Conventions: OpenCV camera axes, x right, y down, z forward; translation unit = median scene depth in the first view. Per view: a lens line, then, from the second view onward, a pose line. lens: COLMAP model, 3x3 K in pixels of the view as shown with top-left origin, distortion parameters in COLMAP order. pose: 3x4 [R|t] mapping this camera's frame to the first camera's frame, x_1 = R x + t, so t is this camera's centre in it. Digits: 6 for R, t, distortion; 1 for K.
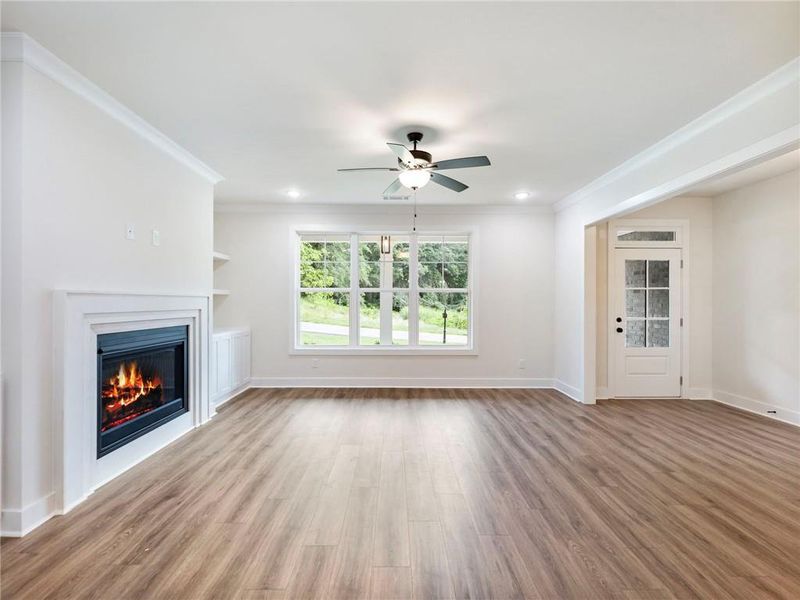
lens RADIAL K [[370.6, 0, 396.9], [0, 370.6, 302.3], [0, 0, 1]] dist [0.002506, 0.000393]
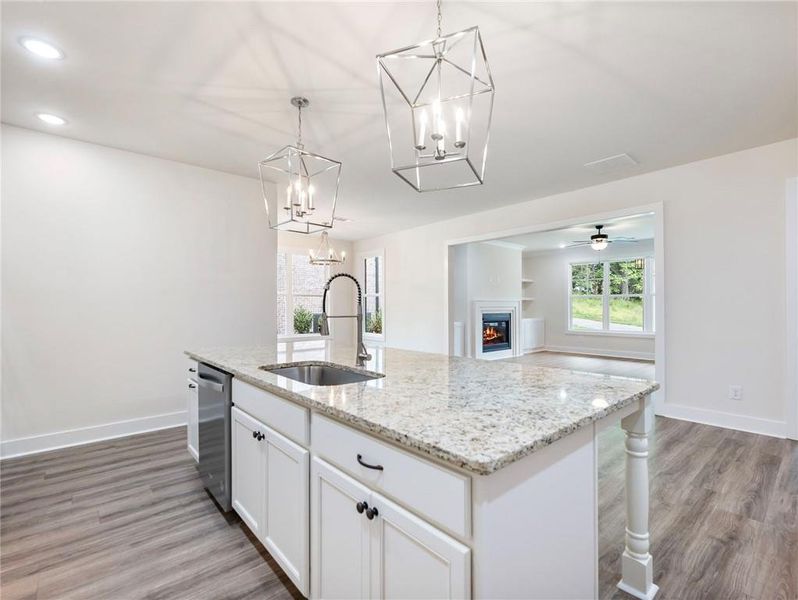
lens RADIAL K [[369.6, 0, 395.9], [0, 369.6, 302.3], [0, 0, 1]] dist [0.002506, 0.000393]
pose [[0.657620, -0.016373, -0.753172, 0.872238], [0.006282, 0.999848, -0.016251, 0.028813], [0.753323, 0.005956, 0.657623, -1.310809]]
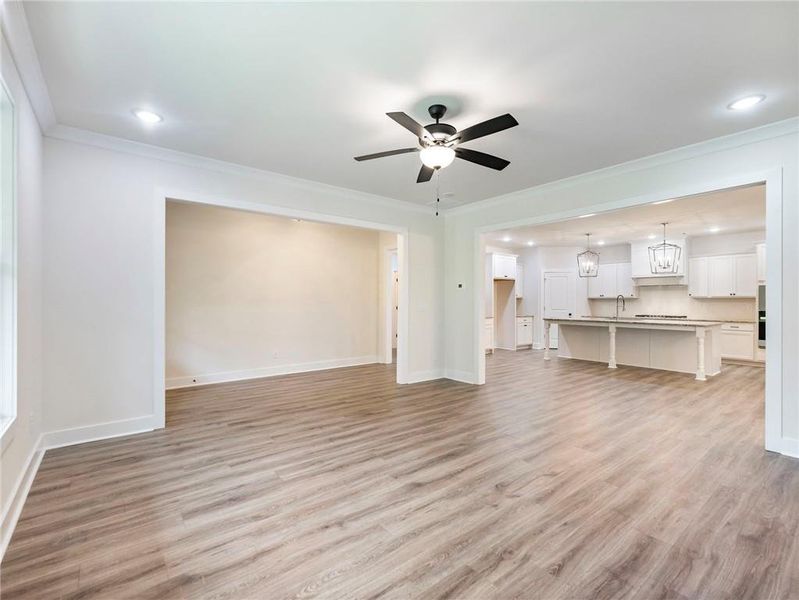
lens RADIAL K [[370.1, 0, 396.4], [0, 370.1, 302.3], [0, 0, 1]] dist [0.002506, 0.000393]
pose [[-0.621345, -0.006428, 0.783511, -0.574733], [-0.003689, 0.999979, 0.005279, 0.010102], [-0.783529, 0.000390, -0.621356, 1.589500]]
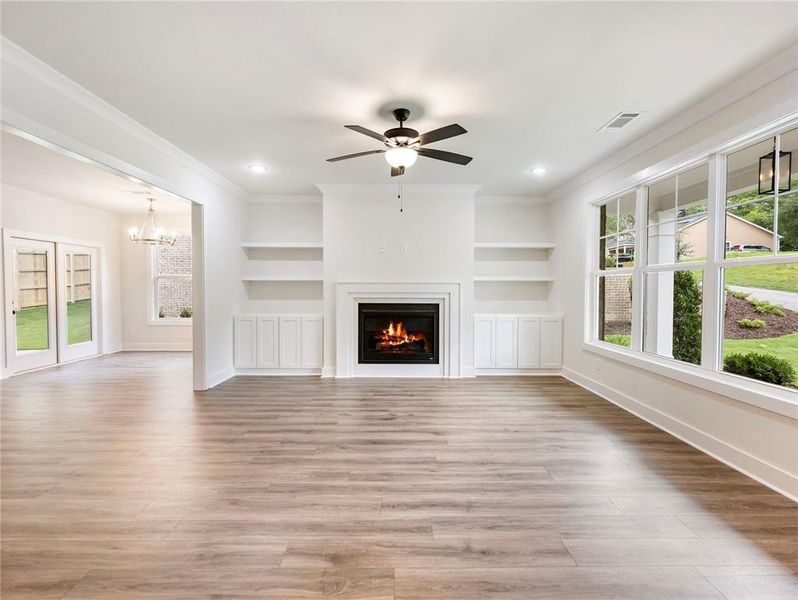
lens RADIAL K [[369.6, 0, 395.9], [0, 369.6, 302.3], [0, 0, 1]] dist [0.002506, 0.000393]
pose [[0.001608, 0.035738, -0.999360, 0.986979], [-0.003102, 0.999357, 0.035733, 0.006656], [0.999994, 0.003043, 0.001718, 0.961561]]
